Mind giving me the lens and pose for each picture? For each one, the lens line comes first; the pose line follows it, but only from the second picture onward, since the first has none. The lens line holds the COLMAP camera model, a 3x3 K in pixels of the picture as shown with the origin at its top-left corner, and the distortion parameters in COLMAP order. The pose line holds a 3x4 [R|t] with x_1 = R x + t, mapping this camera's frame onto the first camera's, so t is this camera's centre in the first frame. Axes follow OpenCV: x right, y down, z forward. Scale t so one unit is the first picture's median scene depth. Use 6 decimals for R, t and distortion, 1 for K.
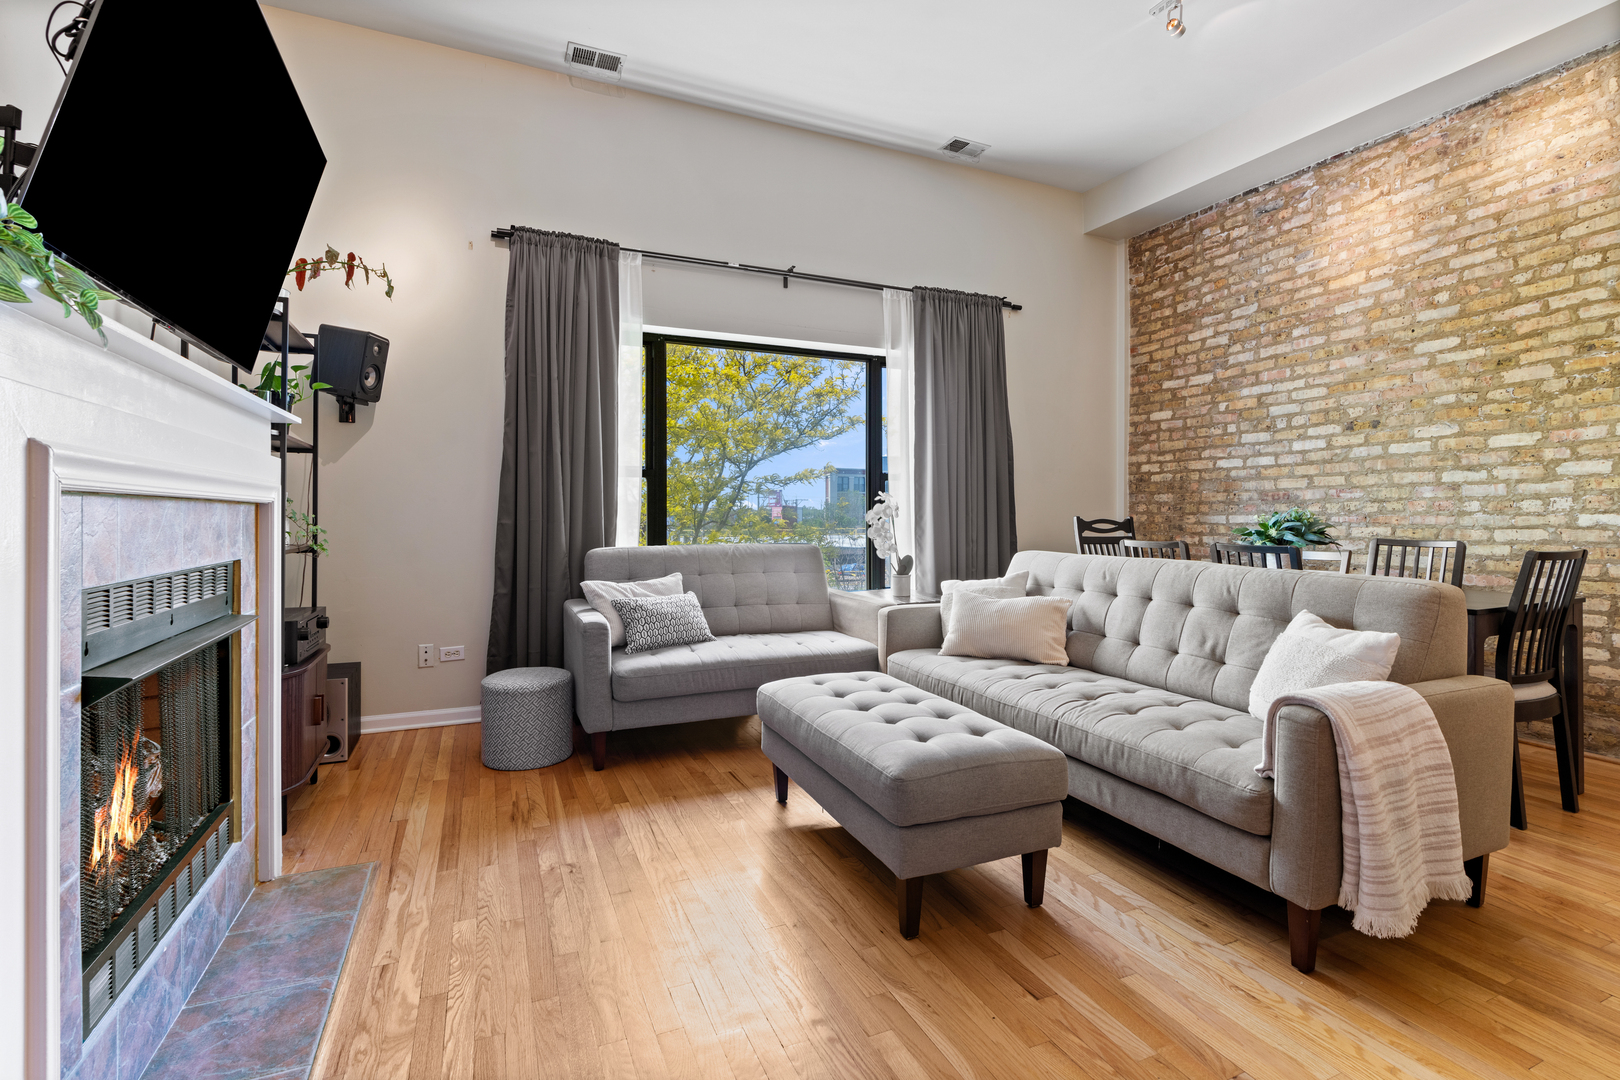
lens RADIAL K [[740.1, 0, 807.7], [0, 740.1, 517.2], [0, 0, 1]] dist [-0.001012, 0.001901]
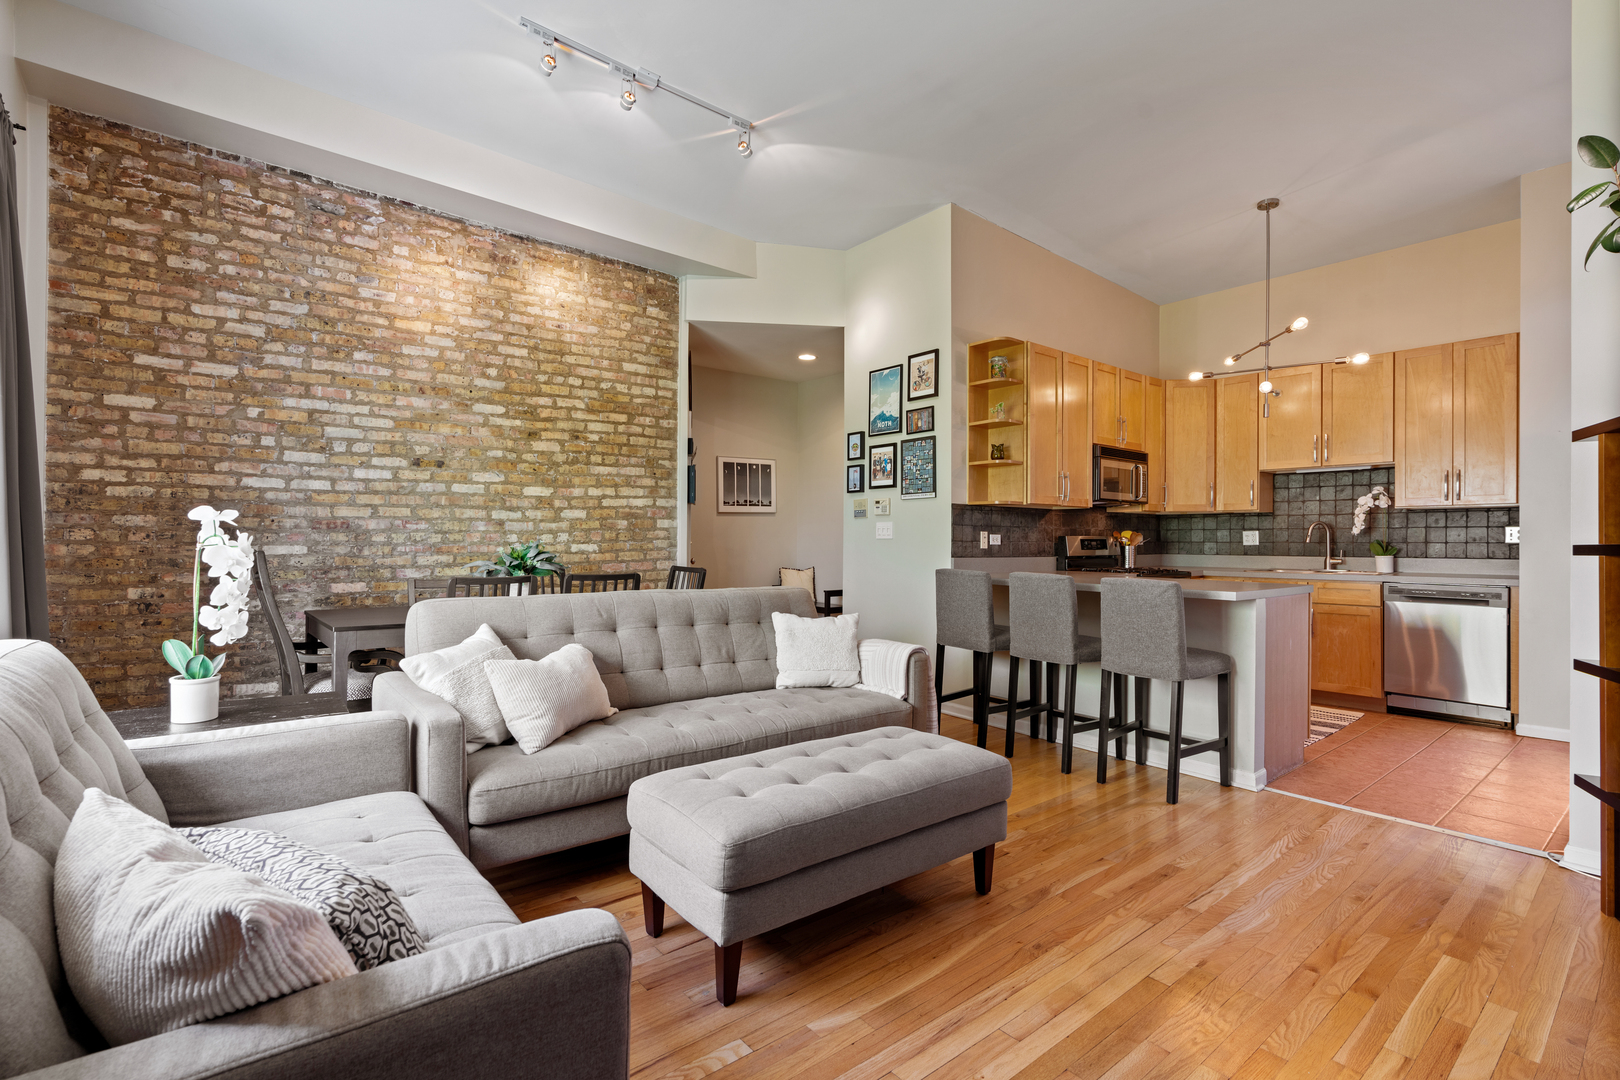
lens RADIAL K [[741.3, 0, 808.5], [0, 741.3, 534.7], [0, 0, 1]] dist [-0.004548, 0.001250]
pose [[-0.265488, 0.000982, 0.964114, -0.470920], [-0.002870, 0.999994, -0.001809, -0.018200], [-0.964110, -0.003247, -0.265484, 0.765358]]
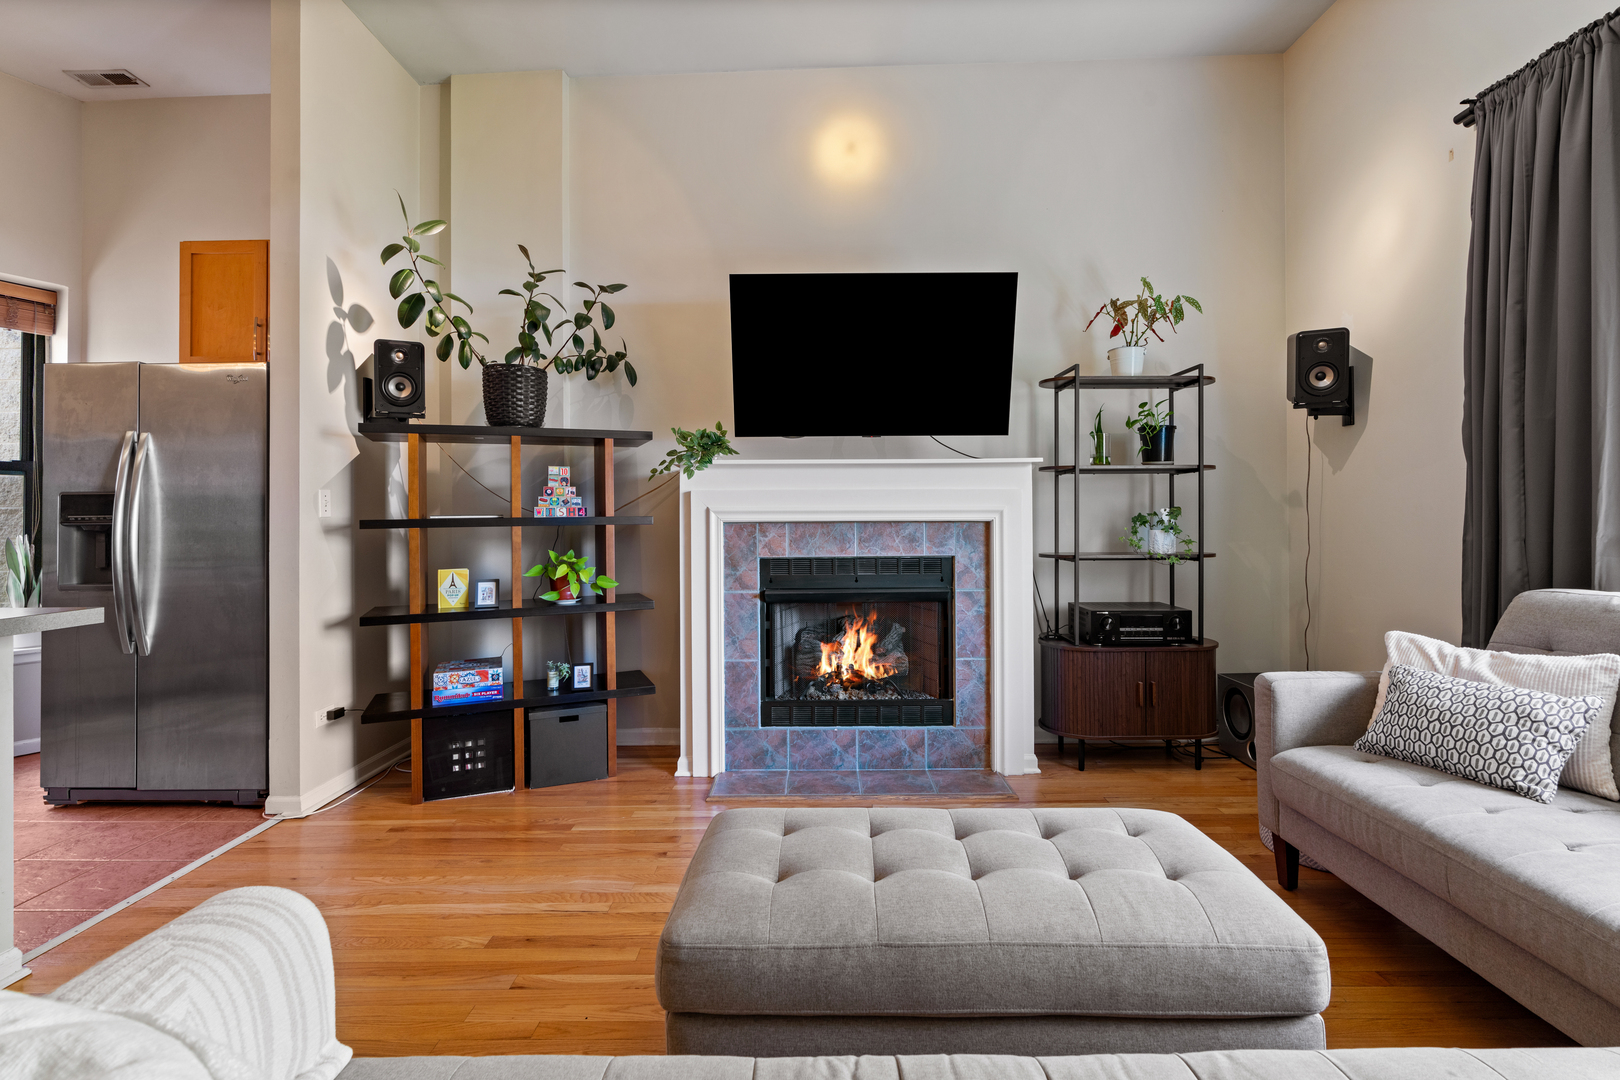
lens RADIAL K [[738.2, 0, 810.8], [0, 738.2, 511.5], [0, 0, 1]] dist [-0.006044, 0.000805]
pose [[-0.411323, -0.010642, -0.911428, 0.426721], [0.001587, 0.999922, -0.012392, -0.011060], [0.911488, -0.006543, -0.411274, 0.681624]]
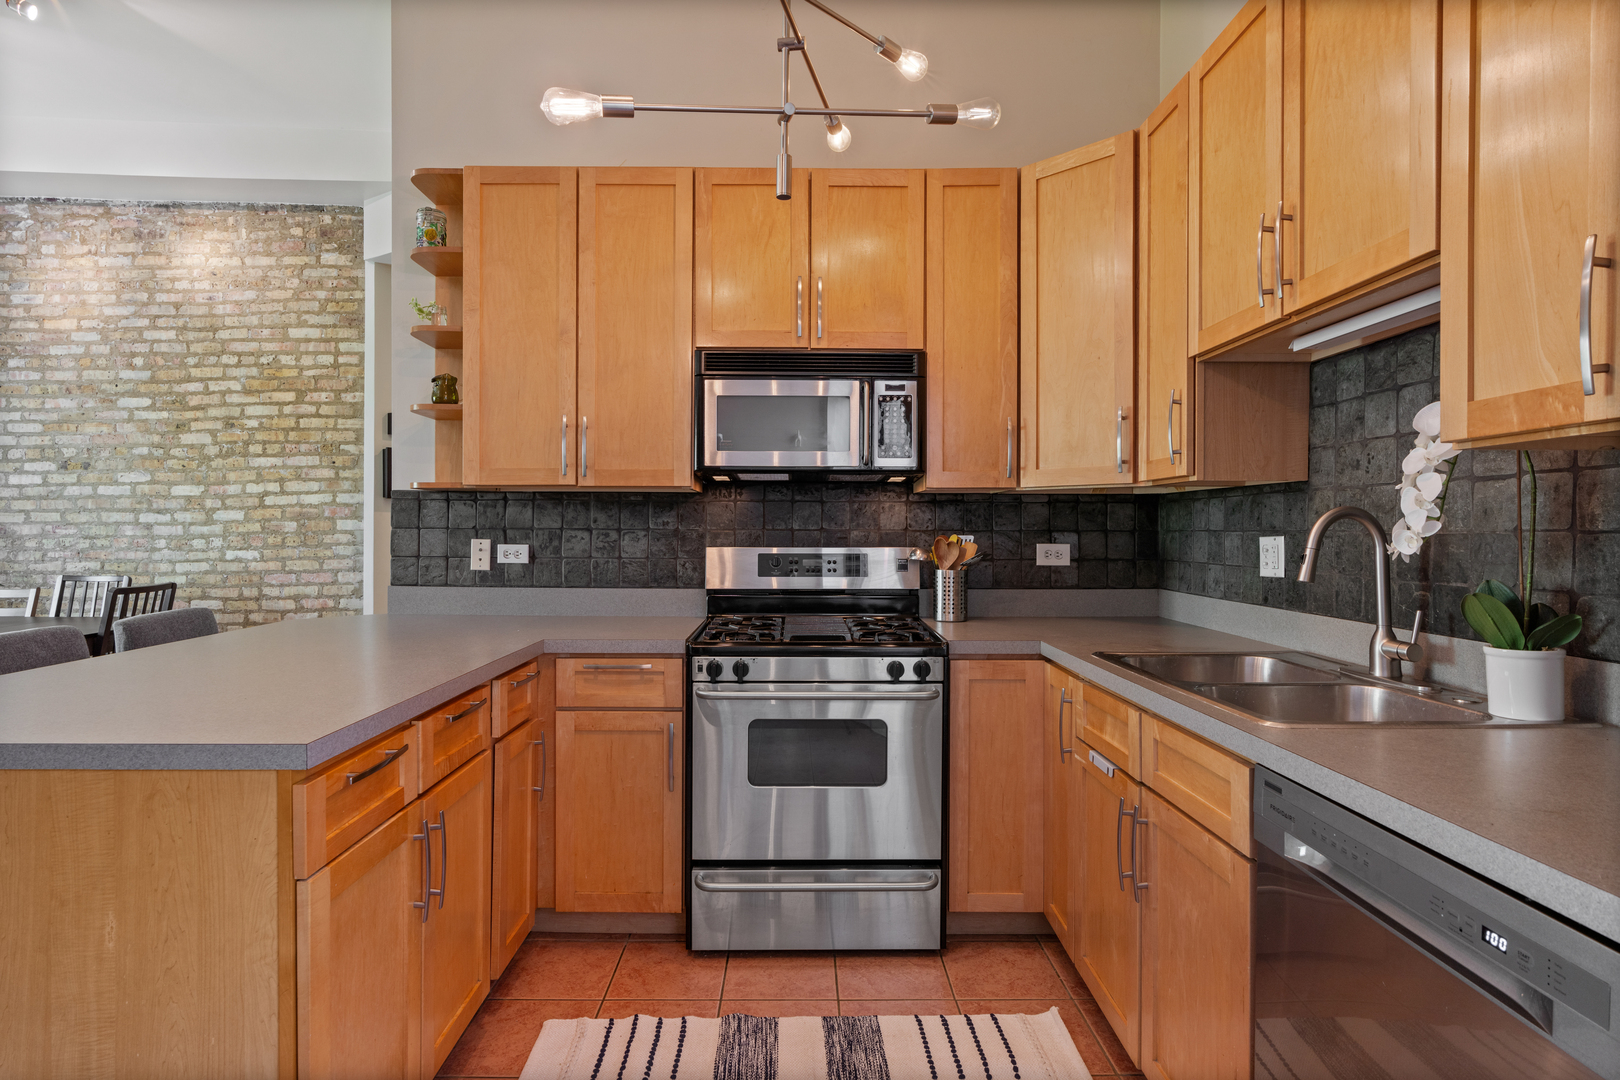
lens RADIAL K [[823.3, 0, 803.5], [0, 823.3, 534.8], [0, 0, 1]] dist [-0.007568, 0.002584]
pose [[0.389062, -0.008120, 0.921176, 0.078474], [-0.000317, 0.999960, 0.008948, -0.037249], [-0.921211, -0.003773, 0.389044, -0.420714]]
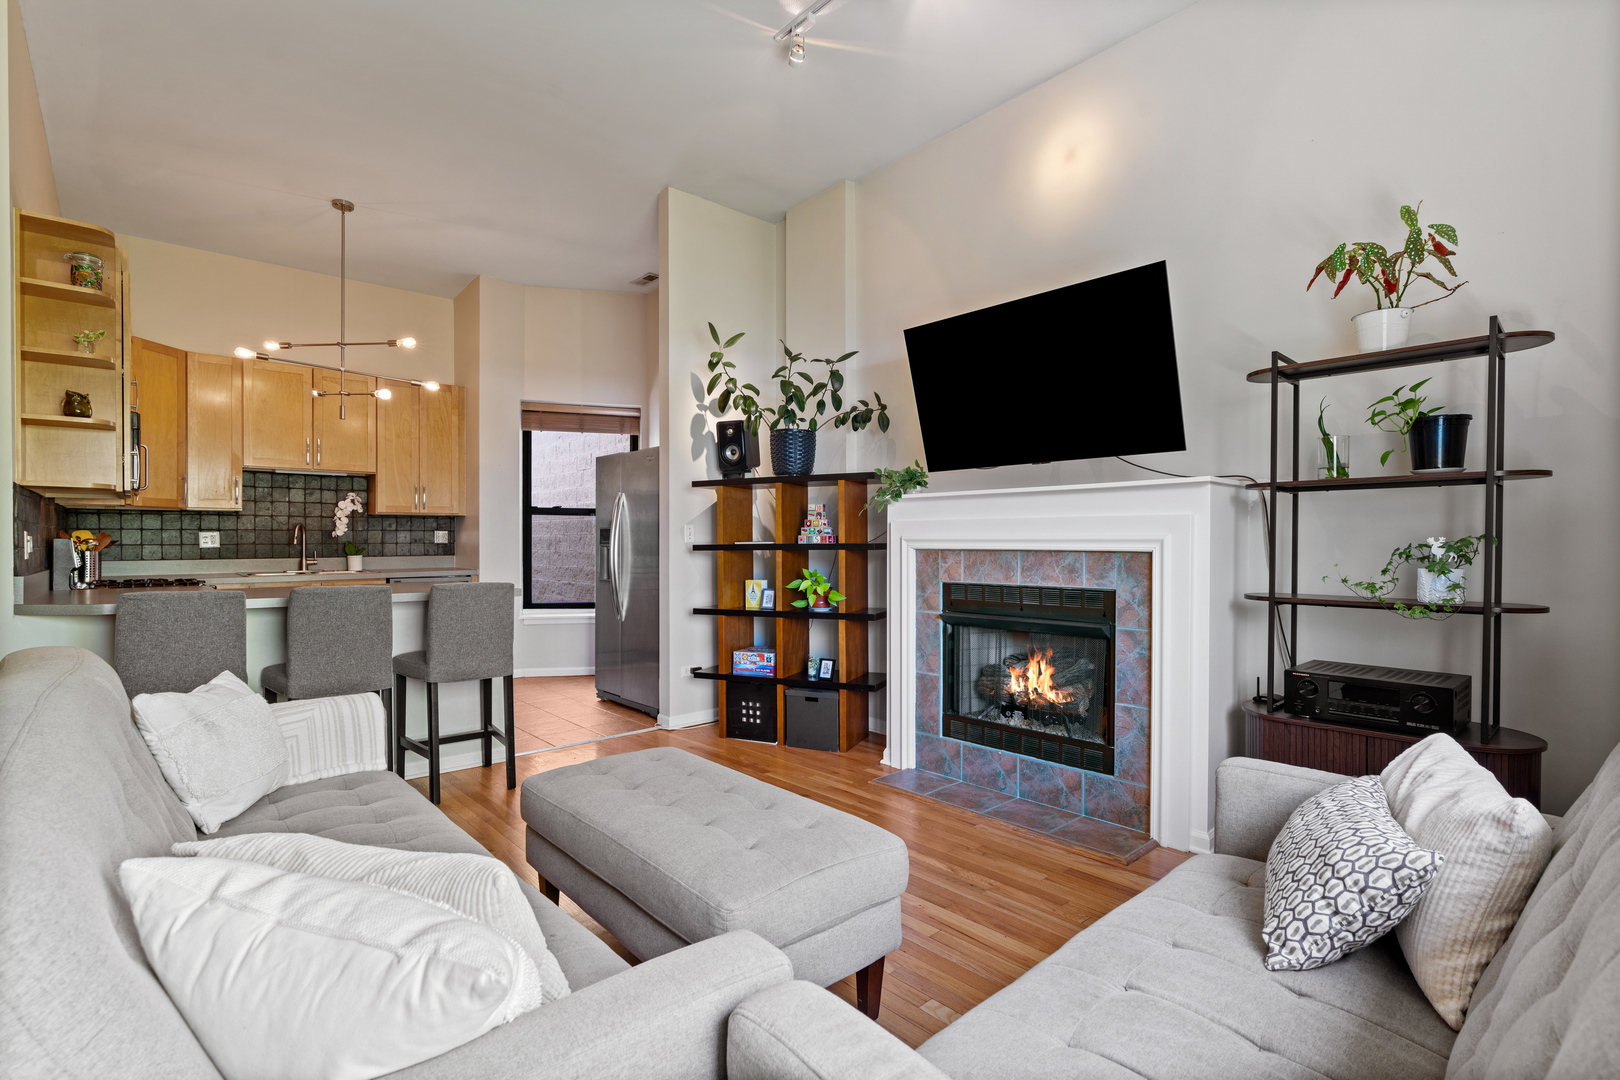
lens RADIAL K [[756.0, 0, 799.5], [0, 756.0, 545.3], [0, 0, 1]] dist [-0.018020, 0.011640]
pose [[-0.950396, -0.000171, -0.311043, 0.153461], [-0.003011, 0.999958, 0.008653, -0.021696], [0.311029, 0.009160, -0.950356, 1.104890]]
